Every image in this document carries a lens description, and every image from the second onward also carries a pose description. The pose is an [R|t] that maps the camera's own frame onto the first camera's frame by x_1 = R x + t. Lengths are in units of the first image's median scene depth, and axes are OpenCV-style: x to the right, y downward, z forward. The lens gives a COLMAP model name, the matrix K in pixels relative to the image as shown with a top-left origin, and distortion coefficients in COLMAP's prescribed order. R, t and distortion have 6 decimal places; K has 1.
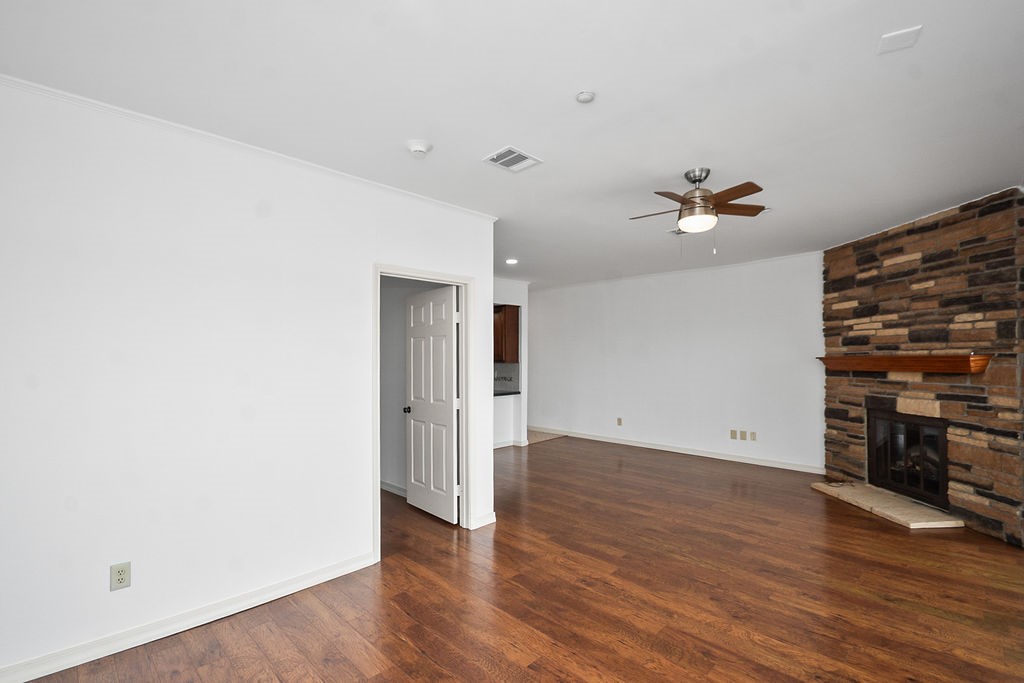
lens RADIAL K [[460.5, 0, 507.2], [0, 460.5, 356.5], [0, 0, 1]] dist [0.004695, -0.007676]
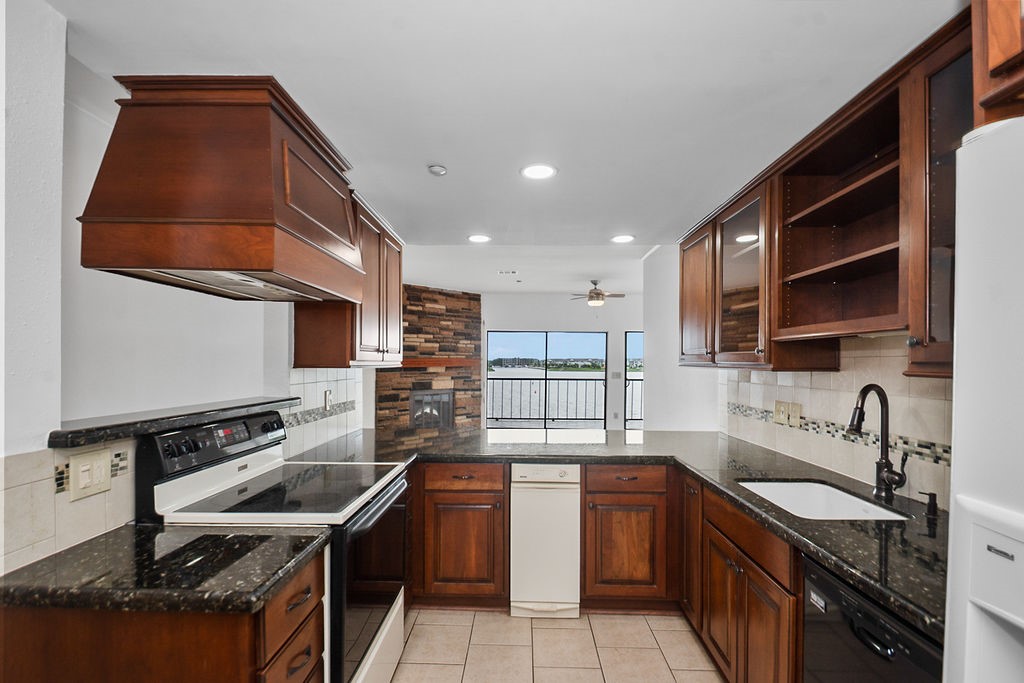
lens RADIAL K [[460.5, 0, 517.3], [0, 460.5, 361.5], [0, 0, 1]] dist [0.004695, -0.007676]
pose [[-0.690967, -0.001182, 0.722885, -0.711163], [-0.006912, 0.999964, -0.004971, 0.018432], [-0.722853, -0.008431, -0.690950, 2.052492]]
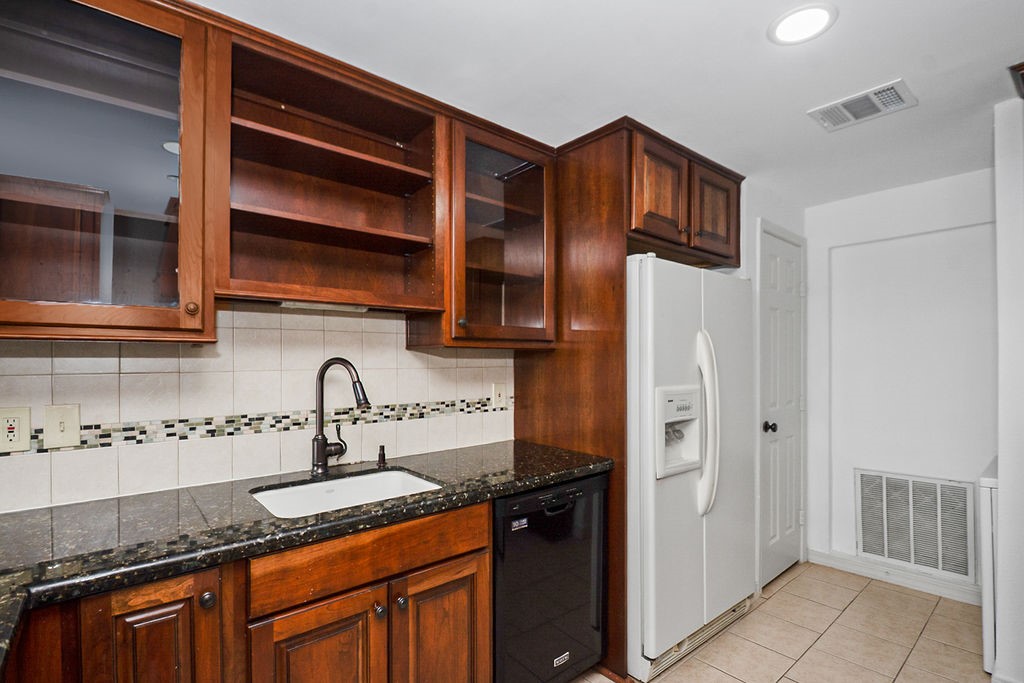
lens RADIAL K [[460.5, 0, 499.7], [0, 460.5, 362.4], [0, 0, 1]] dist [0.004695, -0.007676]
pose [[-0.118584, 0.003549, -0.992938, -0.270488], [0.009746, 0.999950, 0.002410, 0.038019], [0.992896, -0.009392, -0.118613, 1.743474]]
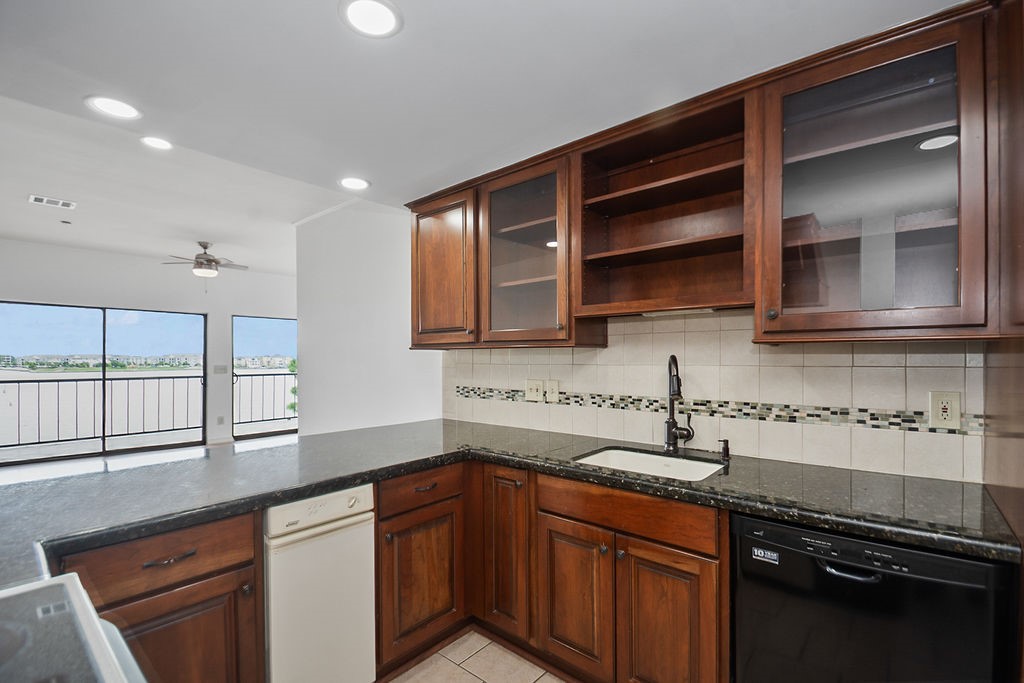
lens RADIAL K [[460.5, 0, 512.8], [0, 460.5, 361.1], [0, 0, 1]] dist [0.004695, -0.007676]
pose [[-0.997693, 0.007672, -0.067456, -0.447968], [0.007313, 0.999958, 0.005570, 0.036024], [0.067496, 0.005064, -0.997707, 2.005314]]
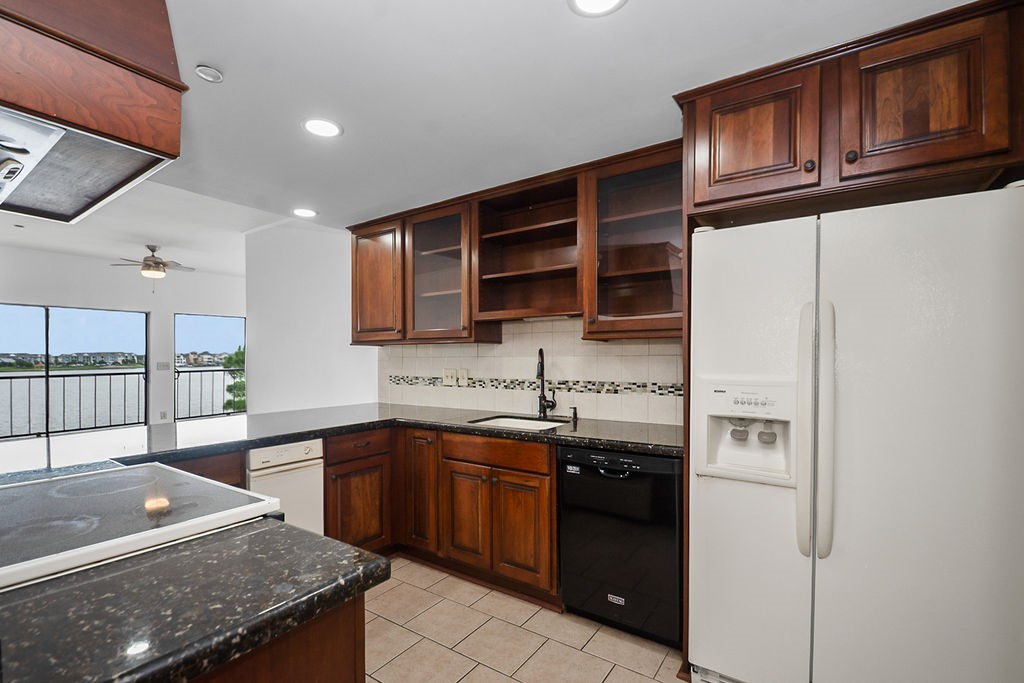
lens RADIAL K [[460.5, 0, 506.9], [0, 460.5, 362.3], [0, 0, 1]] dist [0.004695, -0.007676]
pose [[-0.985340, 0.008099, -0.170412, -0.479705], [0.006750, 0.999941, 0.008492, 0.047228], [0.170471, 0.007217, -0.985336, 2.187680]]
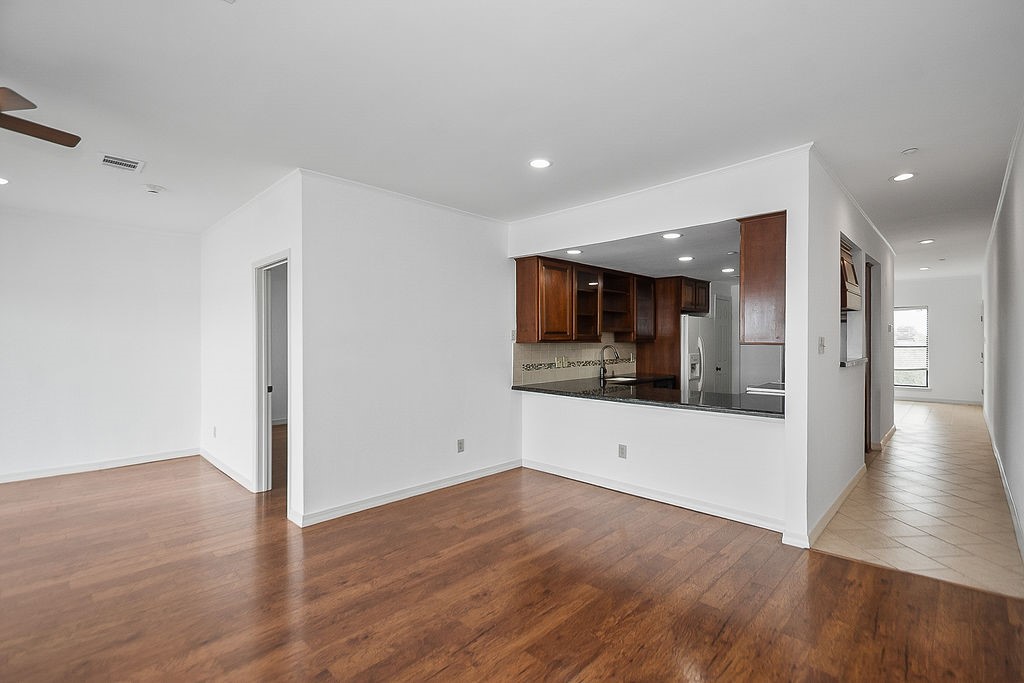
lens RADIAL K [[460.5, 0, 519.5], [0, 460.5, 341.2], [0, 0, 1]] dist [0.004695, -0.007676]
pose [[0.019864, 0.007308, -0.999776, 0.757605], [0.004656, 0.999962, 0.007402, 0.009826], [0.999792, -0.004802, 0.019829, 1.262737]]
